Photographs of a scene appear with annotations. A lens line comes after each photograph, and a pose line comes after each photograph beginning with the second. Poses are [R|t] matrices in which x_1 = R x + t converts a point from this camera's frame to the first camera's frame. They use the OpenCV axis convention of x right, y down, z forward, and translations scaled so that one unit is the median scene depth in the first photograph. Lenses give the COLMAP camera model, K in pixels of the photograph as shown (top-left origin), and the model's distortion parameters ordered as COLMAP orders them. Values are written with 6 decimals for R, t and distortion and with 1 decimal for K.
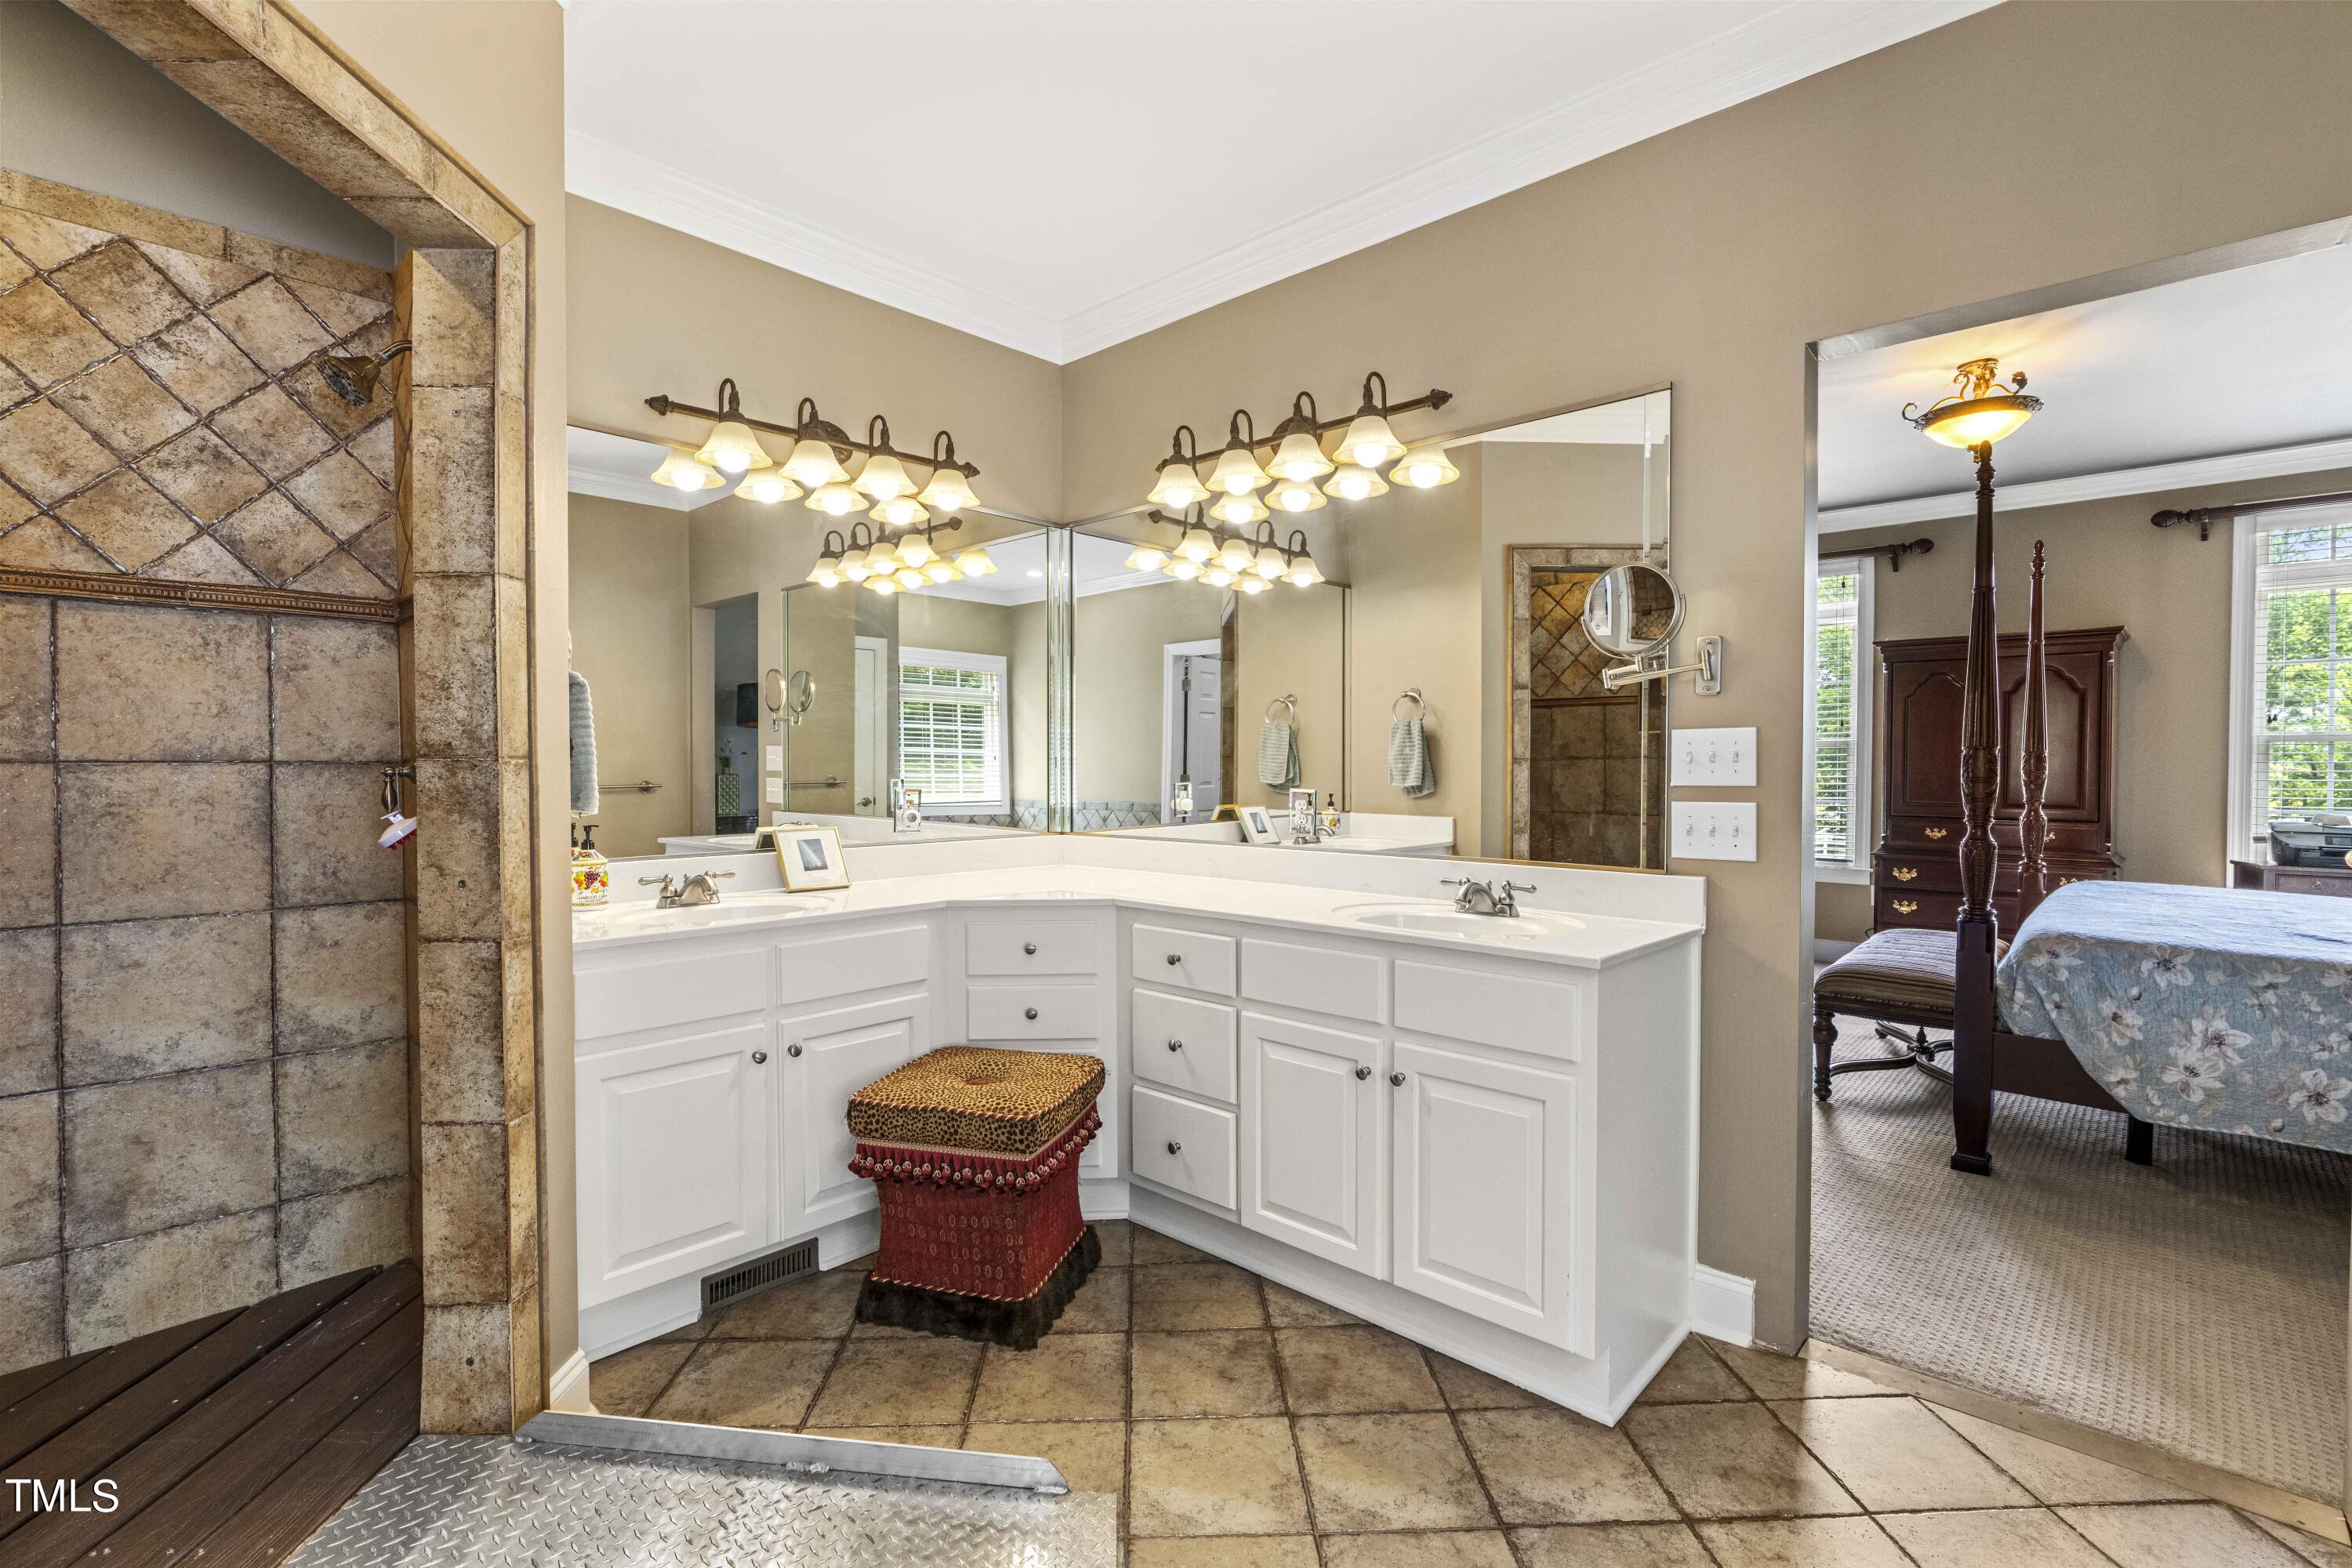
lens RADIAL K [[1048.7, 0, 1182.8], [0, 1048.7, 778.1], [0, 0, 1]] dist [-0.008227, 0.000444]
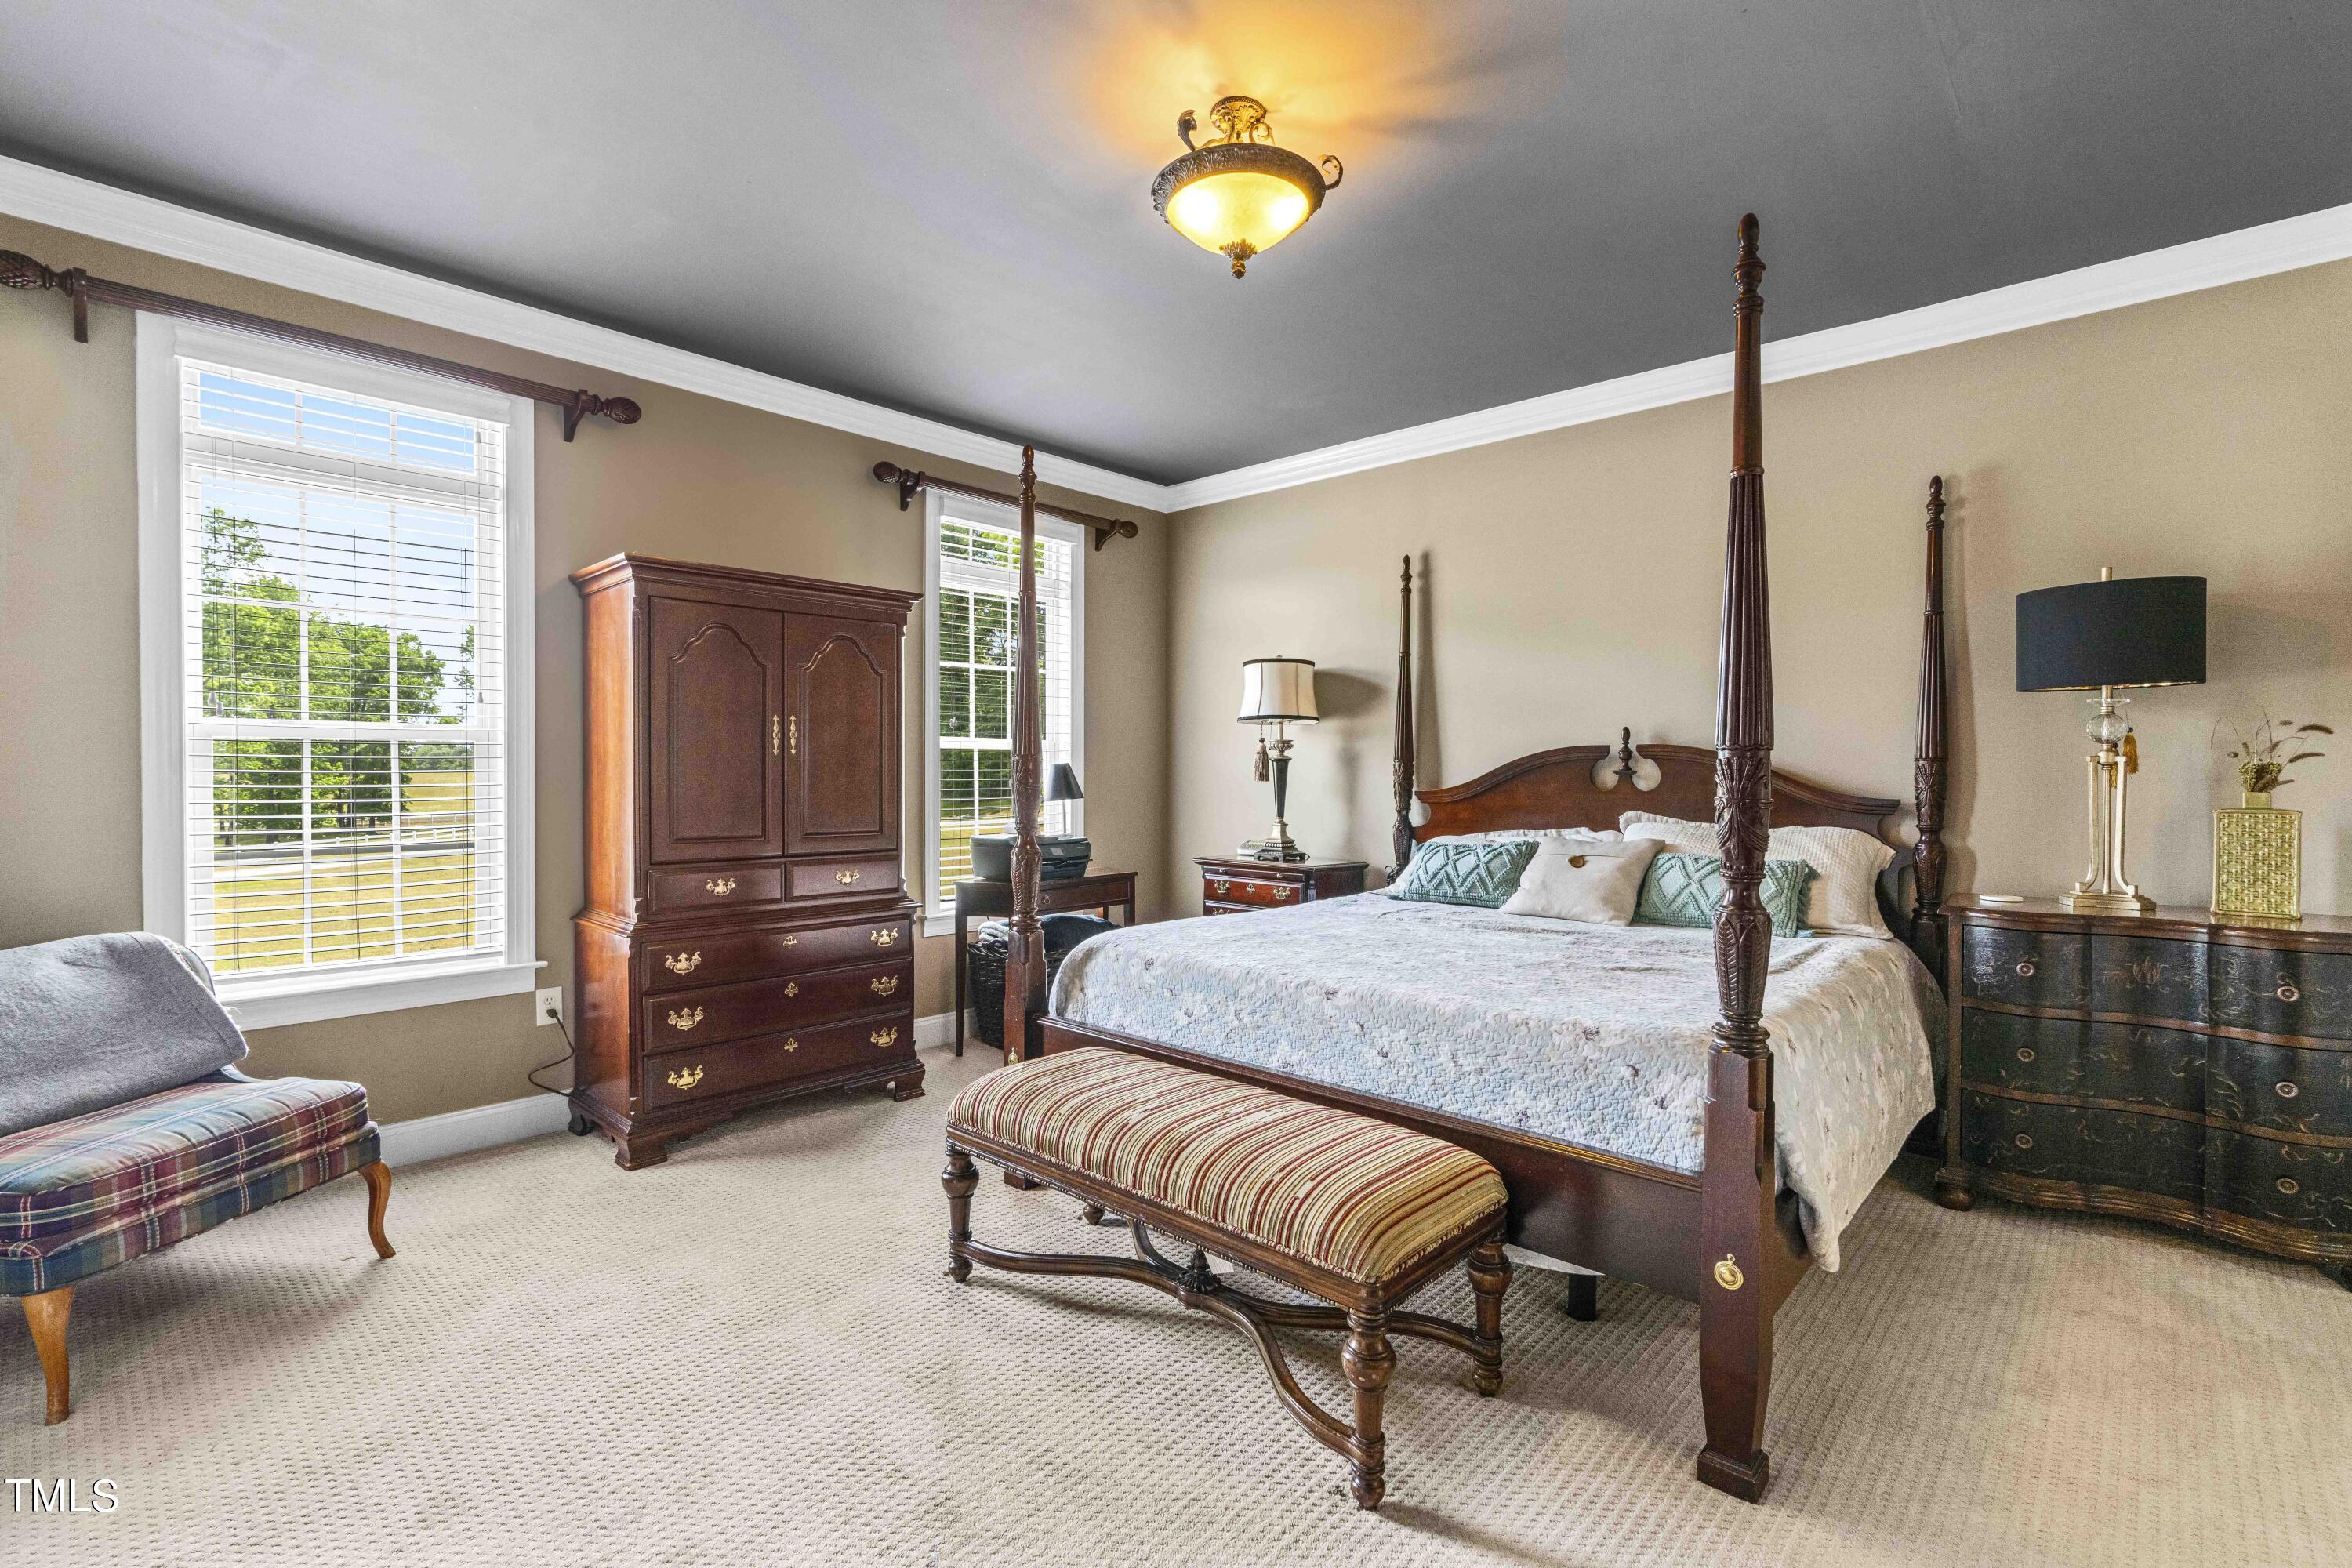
lens RADIAL K [[1048.7, 0, 1182.8], [0, 1048.7, 778.1], [0, 0, 1]] dist [-0.008227, 0.000444]
pose [[-0.019135, -0.008902, 0.999777, 0.105058], [0.019861, 0.999760, 0.009282, -0.010656], [-0.999620, 0.020034, -0.018953, 0.731769]]
